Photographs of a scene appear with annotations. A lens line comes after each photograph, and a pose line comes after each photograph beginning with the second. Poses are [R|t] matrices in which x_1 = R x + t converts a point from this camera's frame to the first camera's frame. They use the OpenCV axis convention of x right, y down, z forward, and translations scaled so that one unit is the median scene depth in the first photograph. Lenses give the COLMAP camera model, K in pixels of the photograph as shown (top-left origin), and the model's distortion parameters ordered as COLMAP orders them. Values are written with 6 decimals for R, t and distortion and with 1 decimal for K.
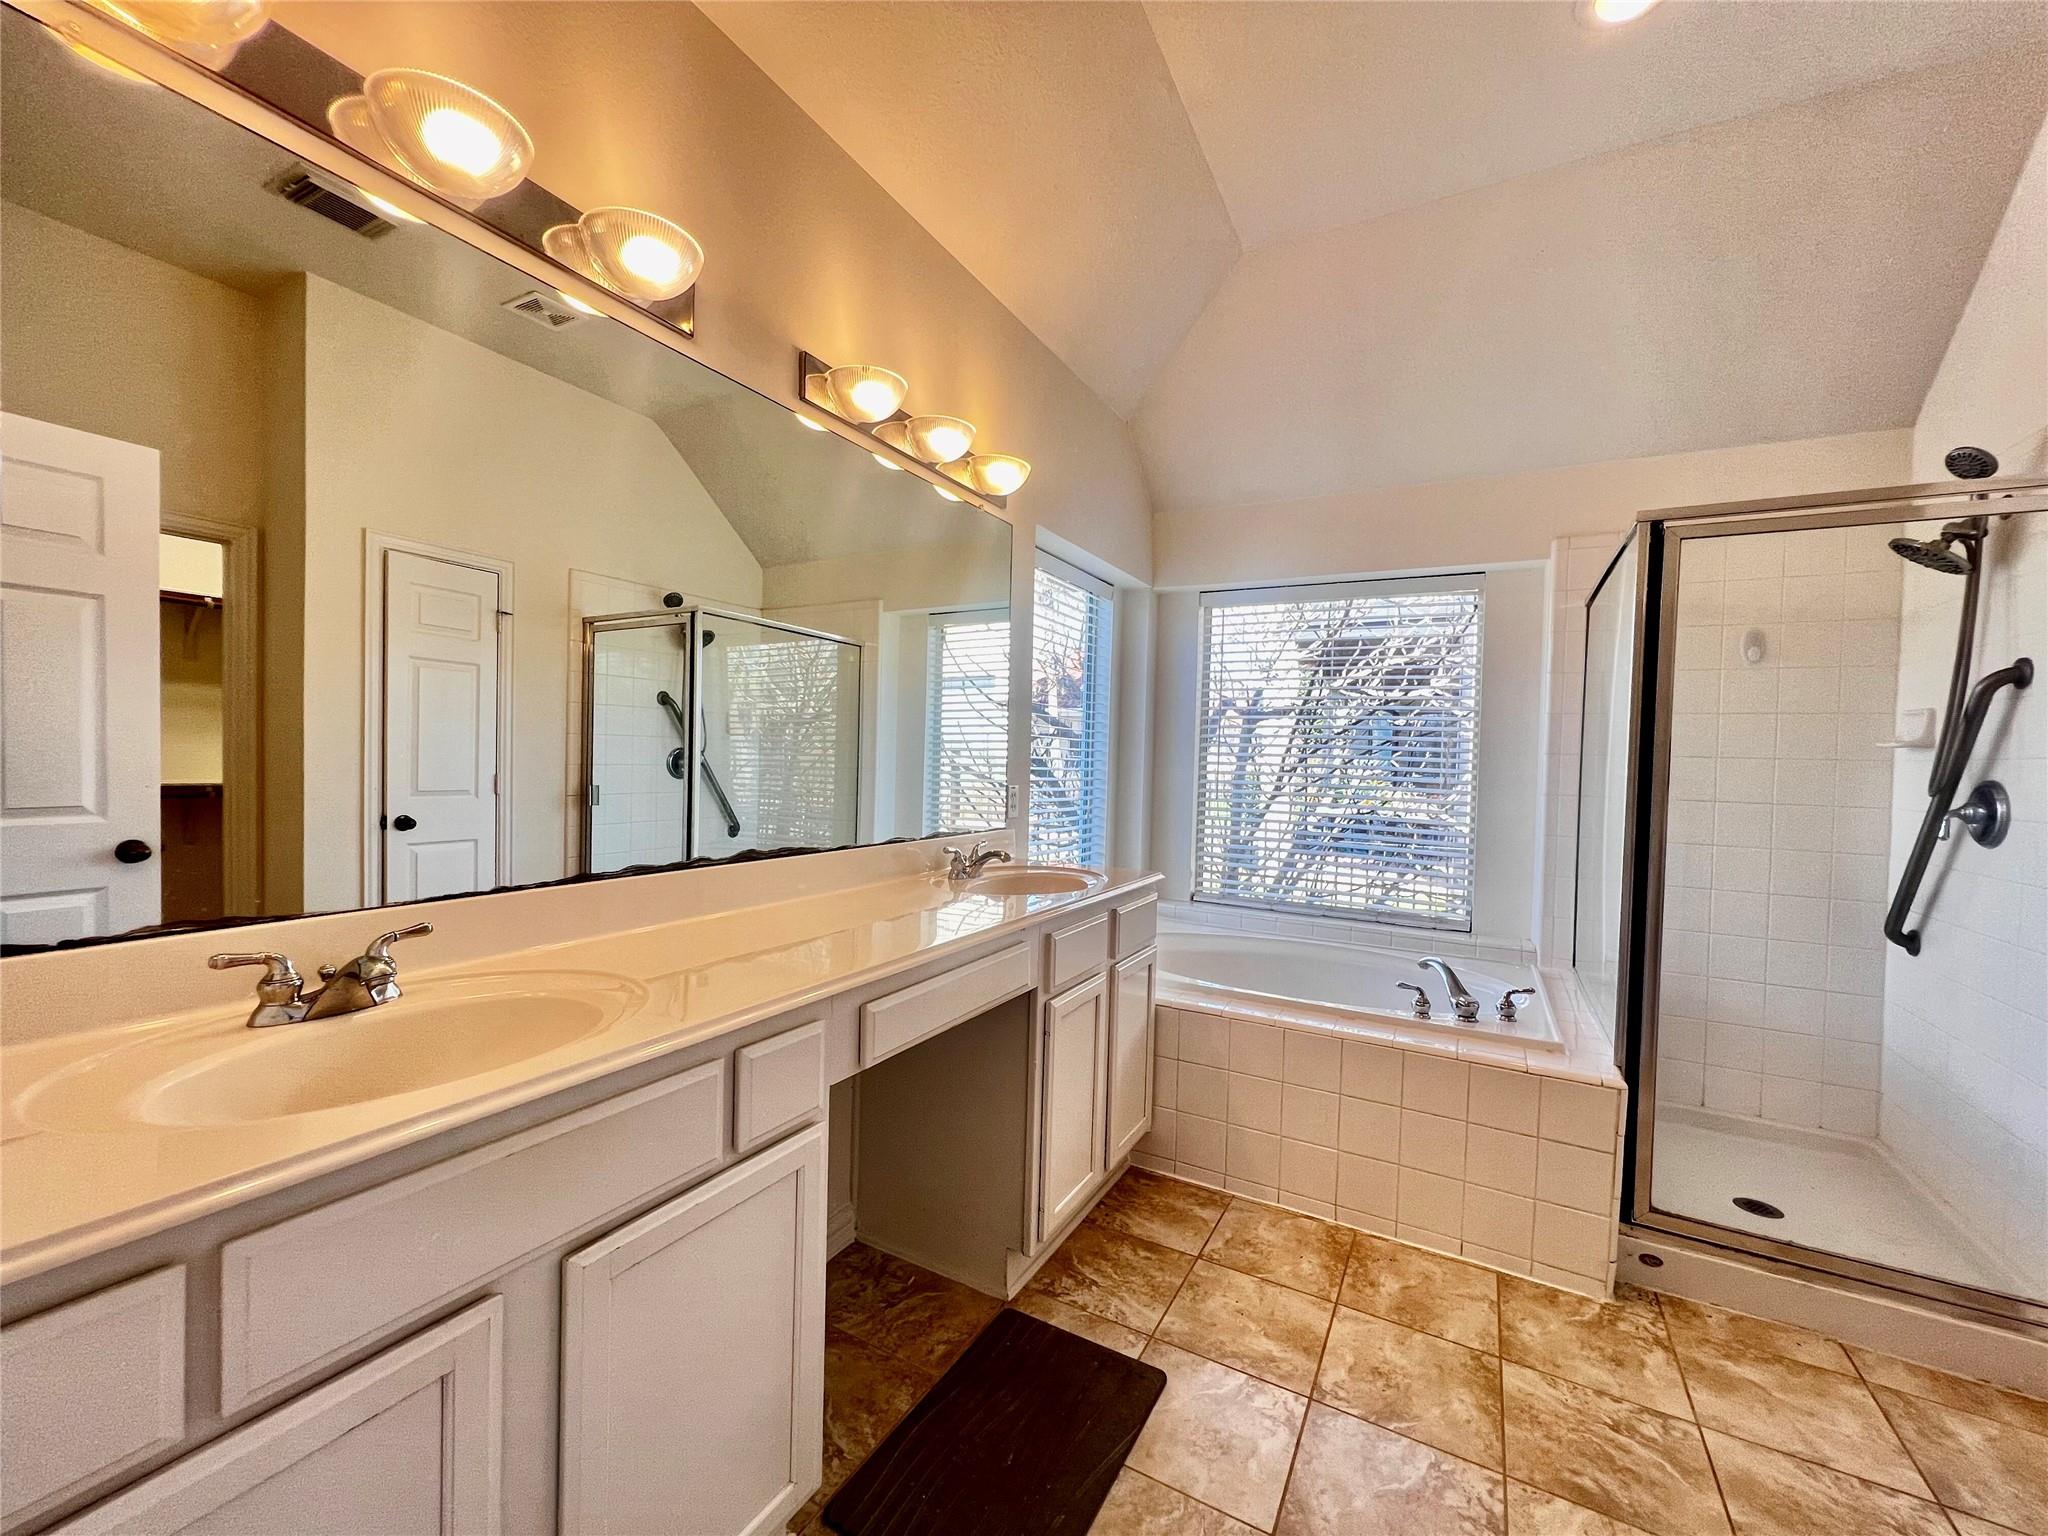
lens RADIAL K [[812.8, 0, 1024.0], [0, 812.8, 768.0], [0, 0, 1]] dist [-0.000151, -0.000111]
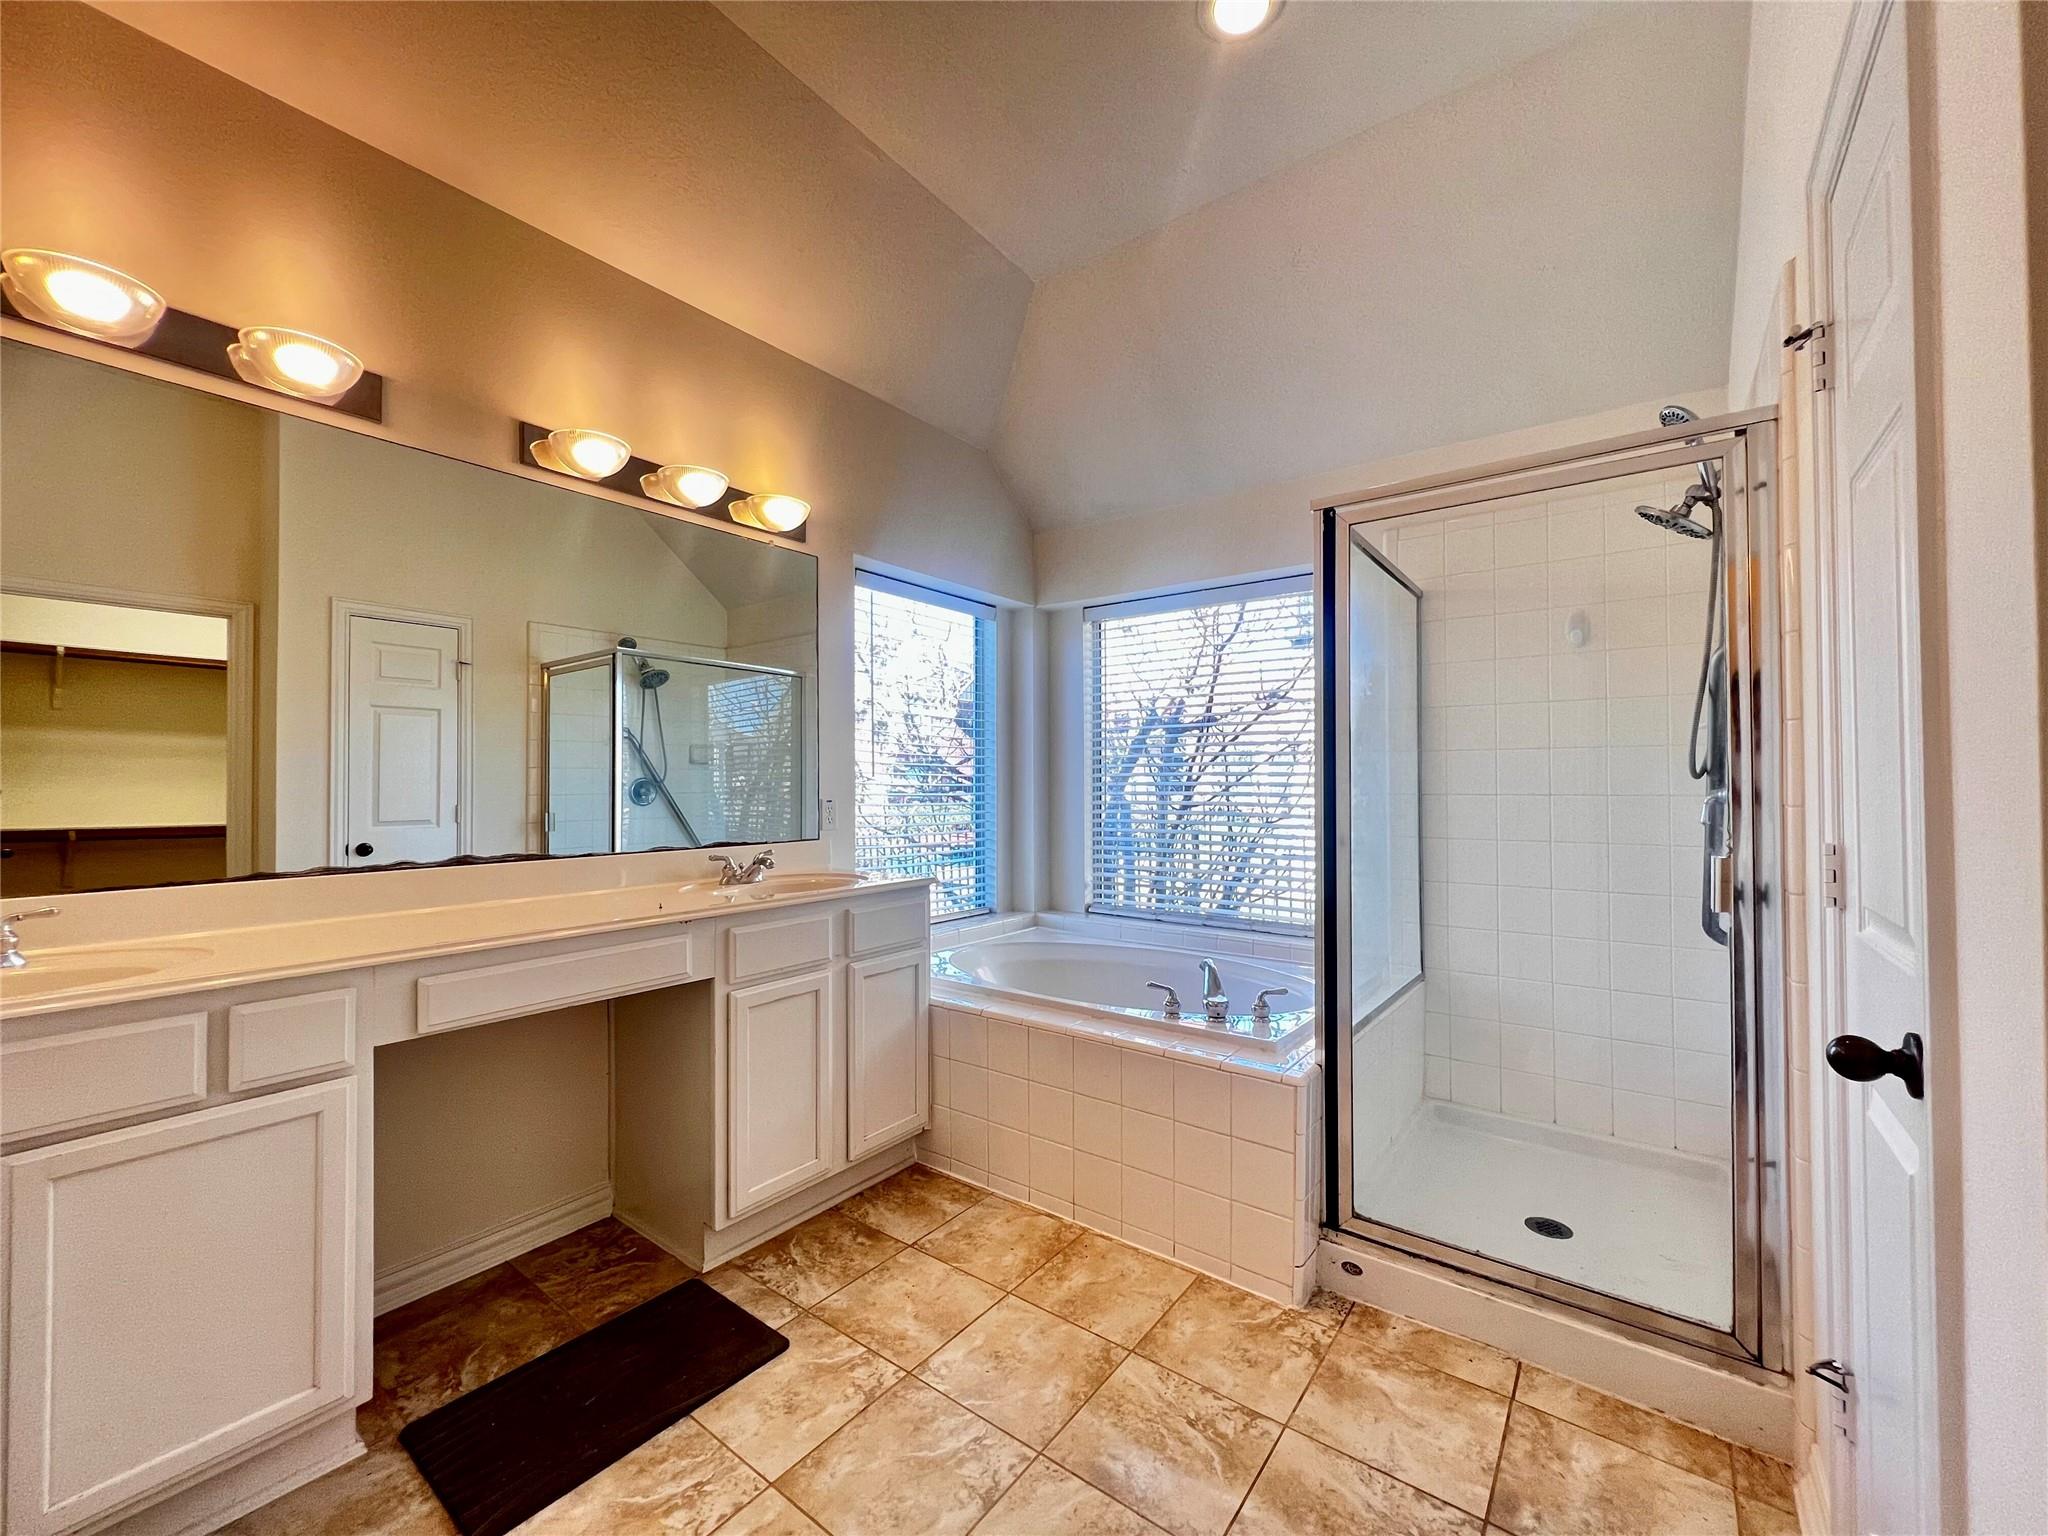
lens RADIAL K [[811.7, 0, 1024.0], [0, 811.7, 768.0], [0, 0, 1]] dist [-0.003873, -0.000145]
pose [[0.989926, -0.033592, -0.137542, 0.536965], [0.028715, 0.998892, -0.037292, 0.038961], [0.138643, 0.032967, 0.989794, -0.021458]]
